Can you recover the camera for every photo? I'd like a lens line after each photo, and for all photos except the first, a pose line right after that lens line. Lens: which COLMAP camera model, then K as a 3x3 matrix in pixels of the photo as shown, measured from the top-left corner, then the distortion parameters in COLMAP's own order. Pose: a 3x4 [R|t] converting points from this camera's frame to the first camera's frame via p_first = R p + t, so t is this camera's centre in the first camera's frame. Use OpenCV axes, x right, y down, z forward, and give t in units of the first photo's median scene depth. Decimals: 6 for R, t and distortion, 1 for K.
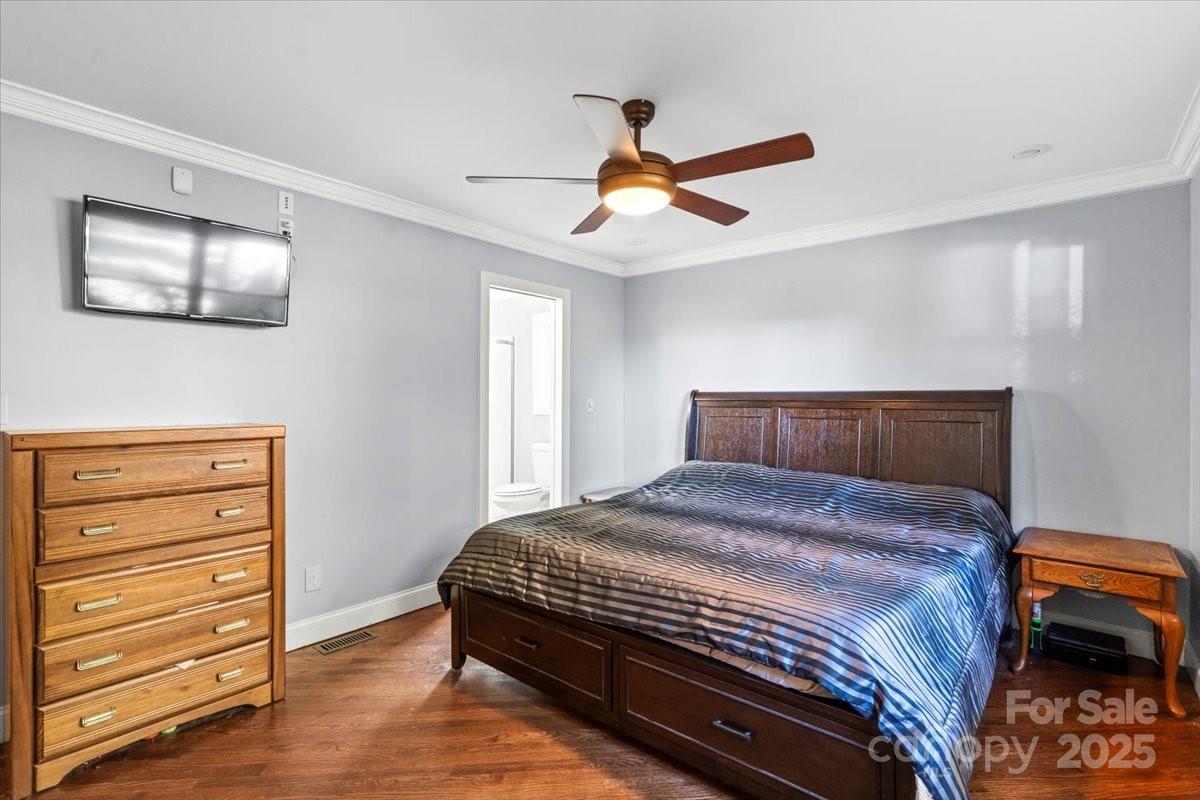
lens RADIAL K [[549.2, 0, 594.3], [0, 549.2, 403.7], [0, 0, 1]] dist [-0.000975, 0.000064]
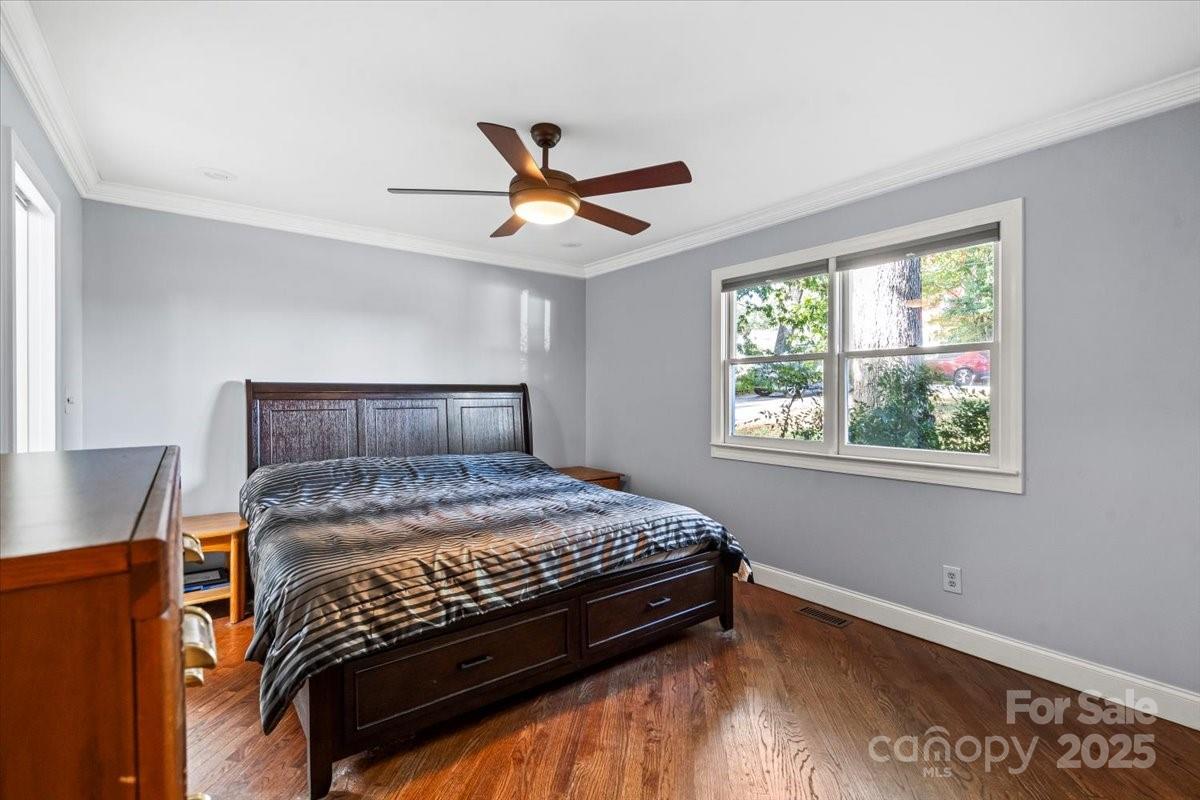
lens RADIAL K [[549.2, 0, 594.3], [0, 549.2, 397.3], [0, 0, 1]] dist [-0.000975, 0.000064]
pose [[0.217209, -0.007826, 0.976094, -0.968914], [0.009458, 0.999938, 0.005913, 0.003983], [-0.976079, 0.007947, 0.217269, 0.632063]]
